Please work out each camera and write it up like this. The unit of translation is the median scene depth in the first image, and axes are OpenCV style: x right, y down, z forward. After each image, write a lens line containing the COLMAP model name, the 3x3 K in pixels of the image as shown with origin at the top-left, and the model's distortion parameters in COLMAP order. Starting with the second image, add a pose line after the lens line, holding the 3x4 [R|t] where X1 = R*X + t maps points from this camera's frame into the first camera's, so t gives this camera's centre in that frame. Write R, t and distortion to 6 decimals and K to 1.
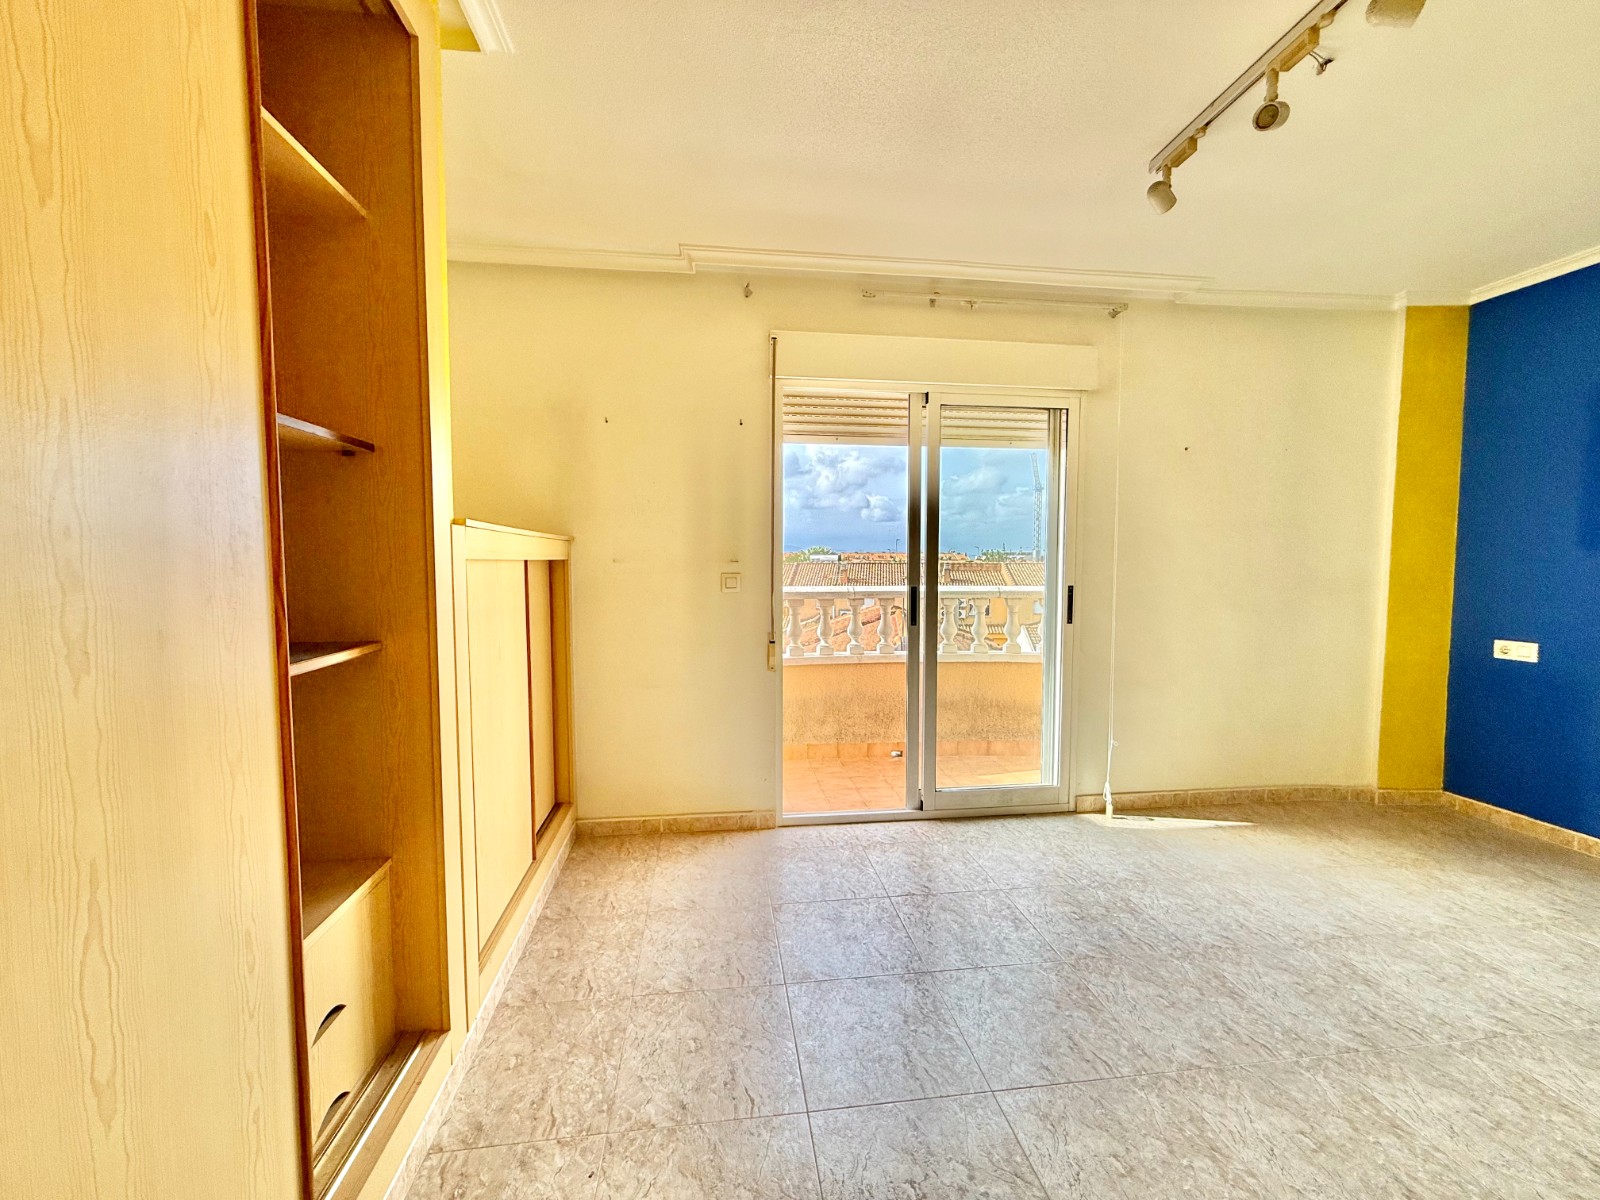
lens RADIAL K [[641.0, 0, 789.8], [0, 641.0, 598.1], [0, 0, 1]] dist [-0.000039, -0.000252]
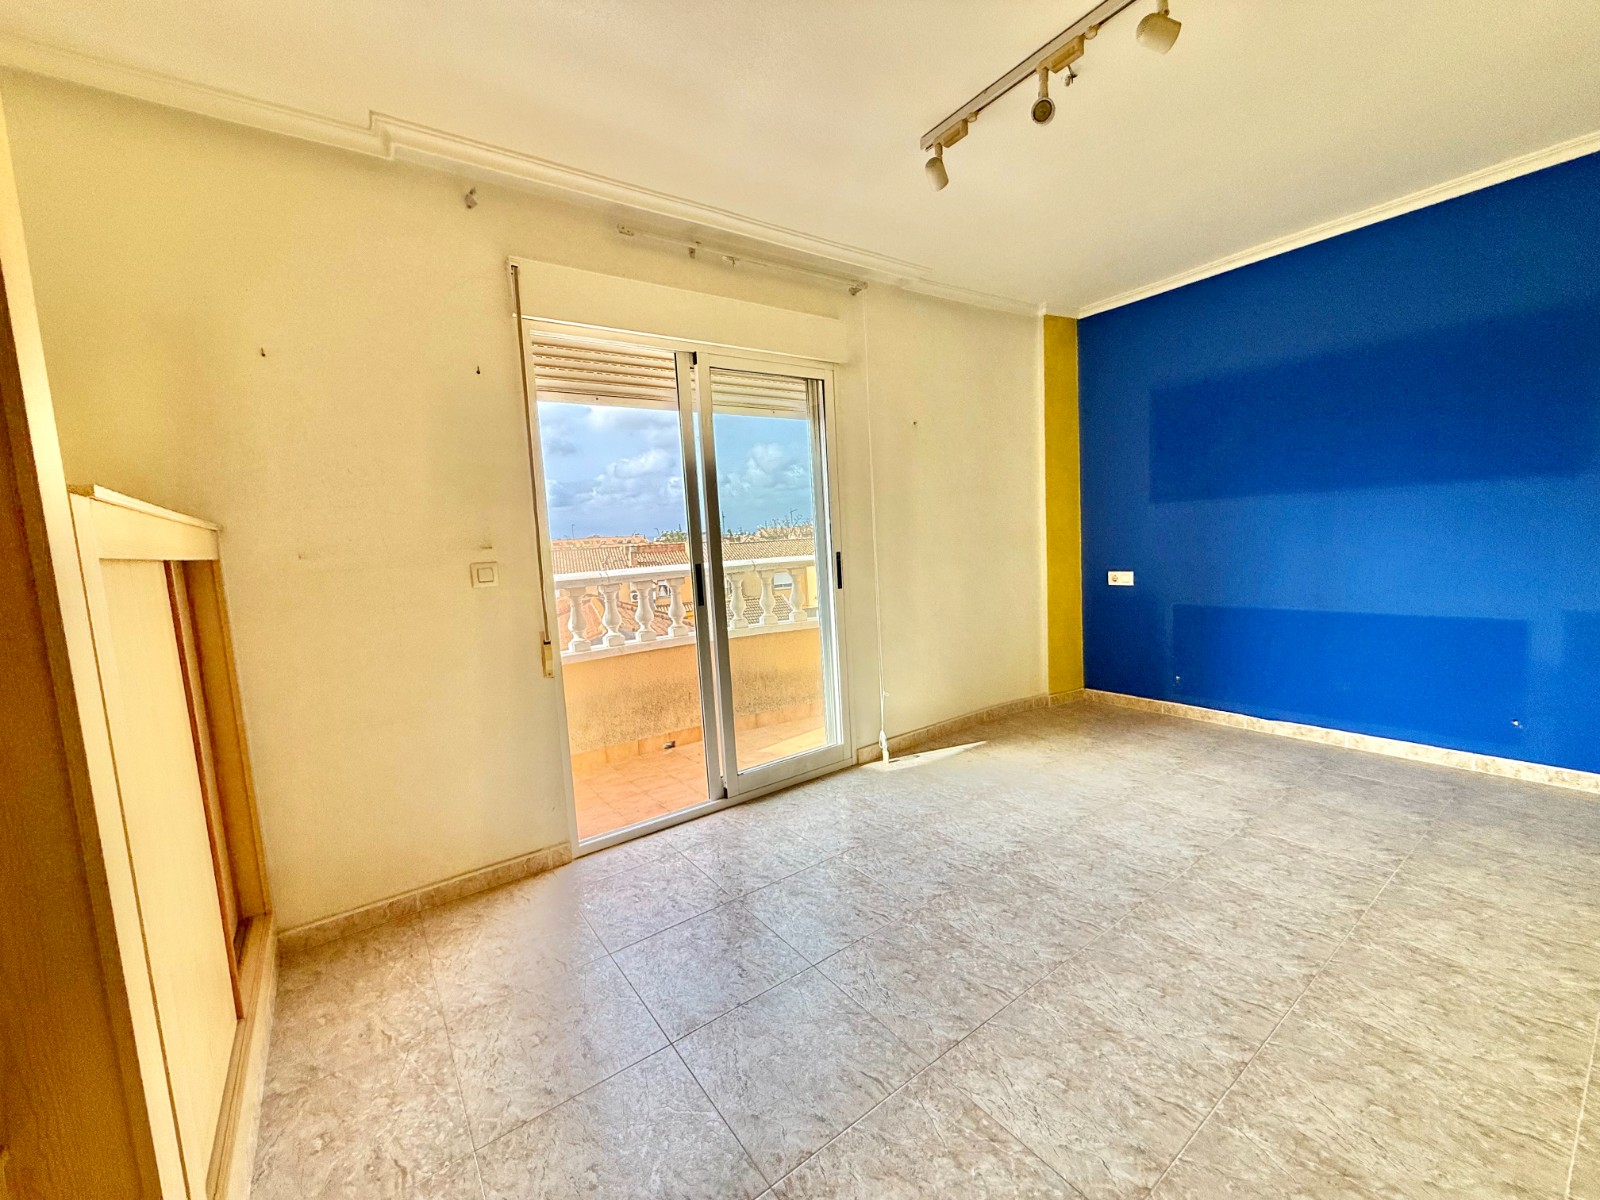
lens RADIAL K [[641.0, 0, 794.0], [0, 641.0, 597.9], [0, 0, 1]] dist [-0.000039, -0.000252]
pose [[0.877266, -0.098201, 0.469853, -0.131404], [0.086174, 0.995166, 0.047098, -0.000464], [-0.472206, -0.000828, 0.881488, 0.123677]]
